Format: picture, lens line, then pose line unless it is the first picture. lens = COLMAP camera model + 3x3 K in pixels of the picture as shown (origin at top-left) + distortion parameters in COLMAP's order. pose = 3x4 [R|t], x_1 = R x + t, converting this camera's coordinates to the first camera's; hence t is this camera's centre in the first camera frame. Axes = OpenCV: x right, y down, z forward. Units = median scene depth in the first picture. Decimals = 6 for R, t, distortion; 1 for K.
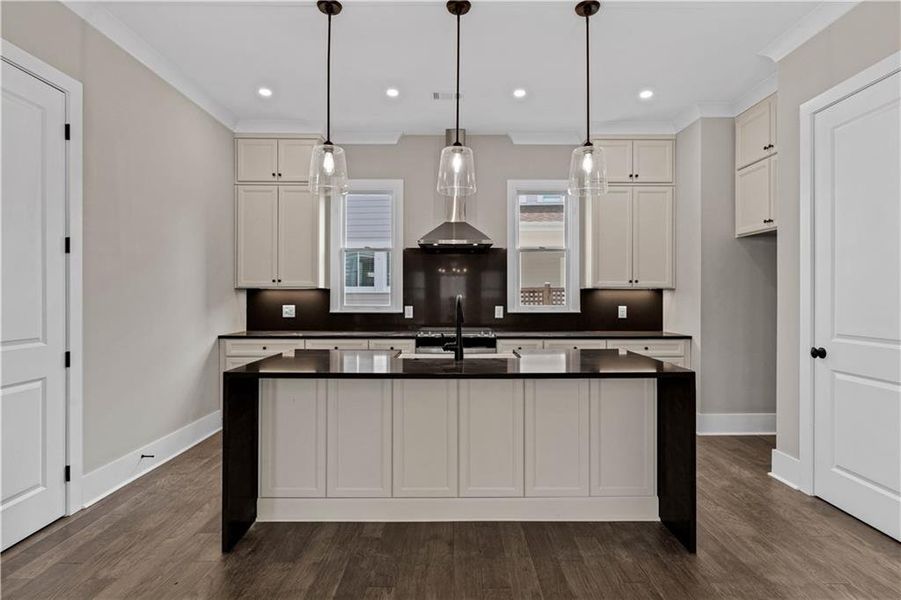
lens RADIAL K [[464.1, 0, 454.7], [0, 464.1, 294.3], [0, 0, 1]] dist [-0.004235, -0.000035]
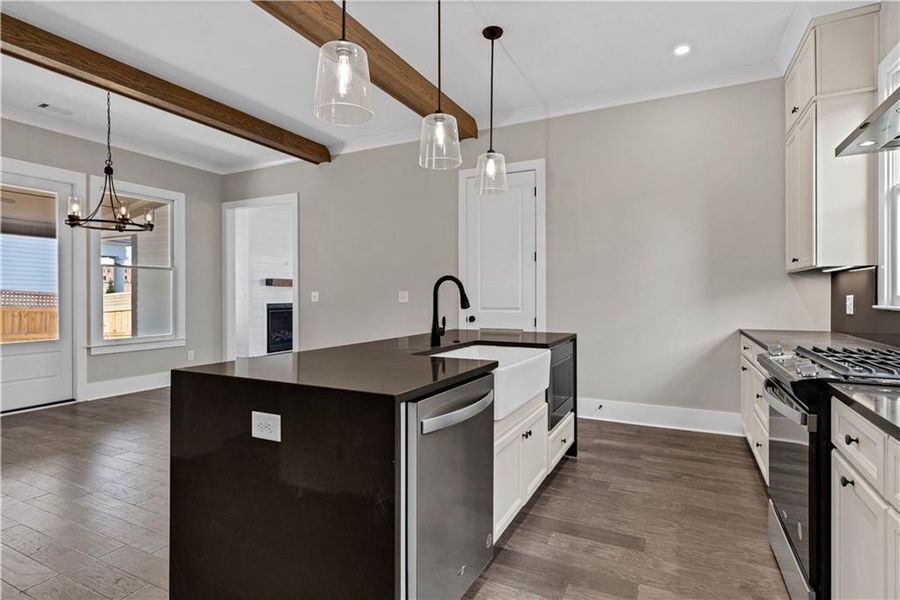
lens RADIAL K [[457.0, 0, 454.1], [0, 457.0, 294.6], [0, 0, 1]] dist [-0.002800, 0.000246]
pose [[-0.454790, -0.002621, -0.890595, 0.477838], [0.004012, 0.999979, -0.004992, 0.025451], [0.890590, -0.005844, -0.454770, 0.859449]]
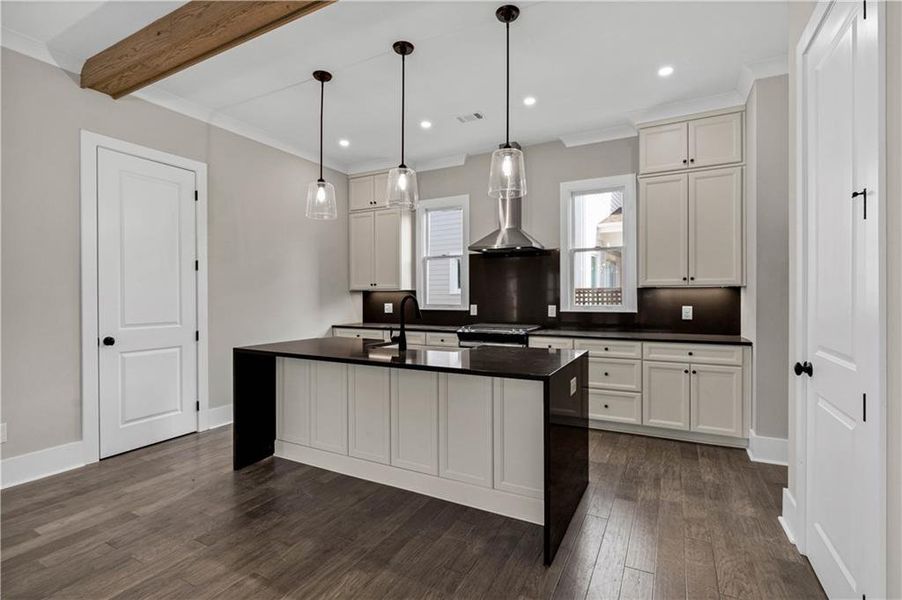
lens RADIAL K [[414.5, 0, 455.1], [0, 414.5, 297.9], [0, 0, 1]] dist [-0.005604, -0.000120]
pose [[0.883094, -0.001470, -0.469194, 0.366062], [0.005336, 0.999962, 0.006910, 0.001226], [0.469166, -0.008606, 0.883068, 0.081614]]
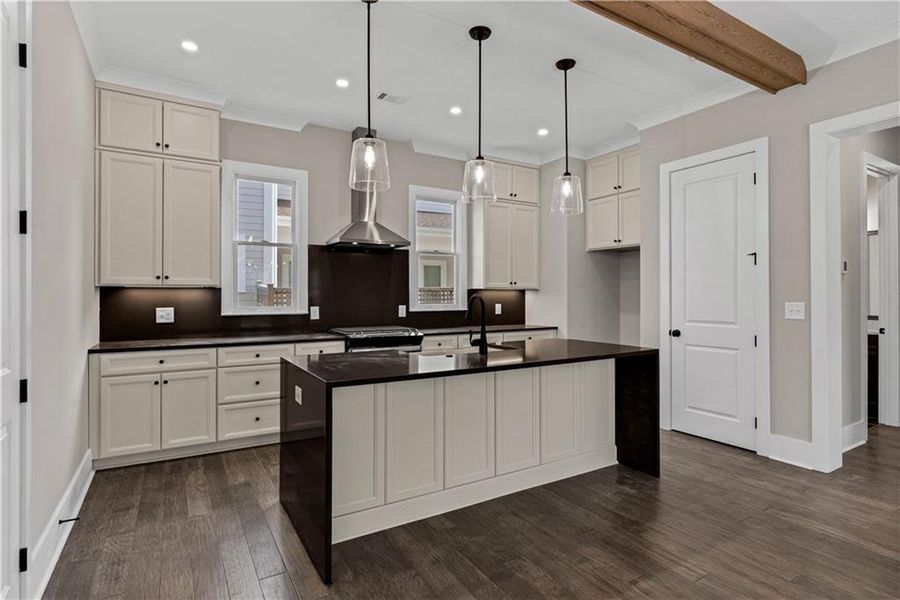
lens RADIAL K [[463.5, 0, 454.1], [0, 463.5, 294.3], [0, 0, 1]] dist [-0.004235, -0.000035]
pose [[0.856377, -0.001043, 0.516351, -0.366966], [-0.000053, 0.999998, 0.002109, -0.001739], [-0.516352, -0.001833, 0.856375, 0.054456]]
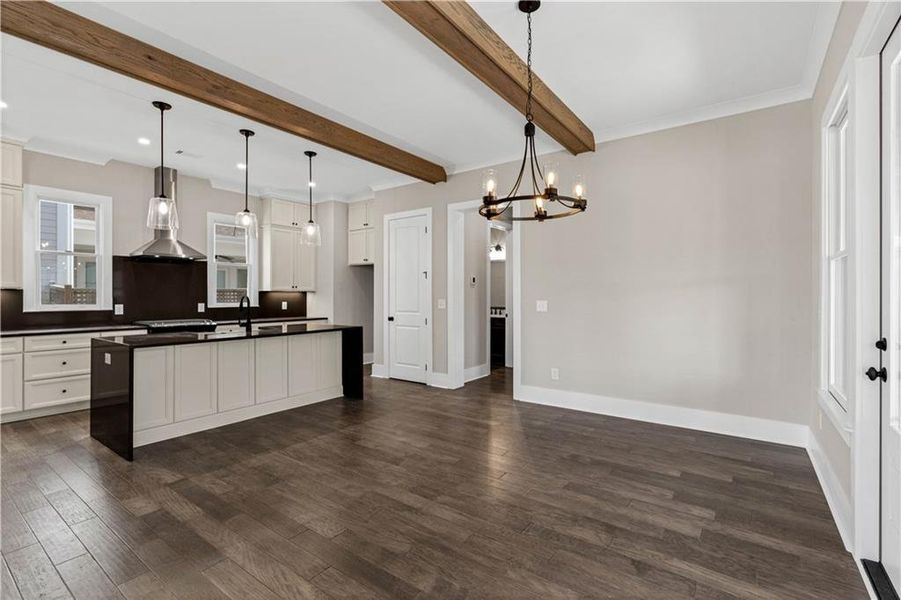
lens RADIAL K [[410.2, 0, 452.2], [0, 410.2, 295.9], [0, 0, 1]] dist [0.003393, 0.000990]
pose [[0.592626, -0.001332, 0.805477, -0.475306], [-0.002545, 0.999991, 0.003526, -0.002708], [-0.805474, -0.004139, 0.592617, -0.338591]]
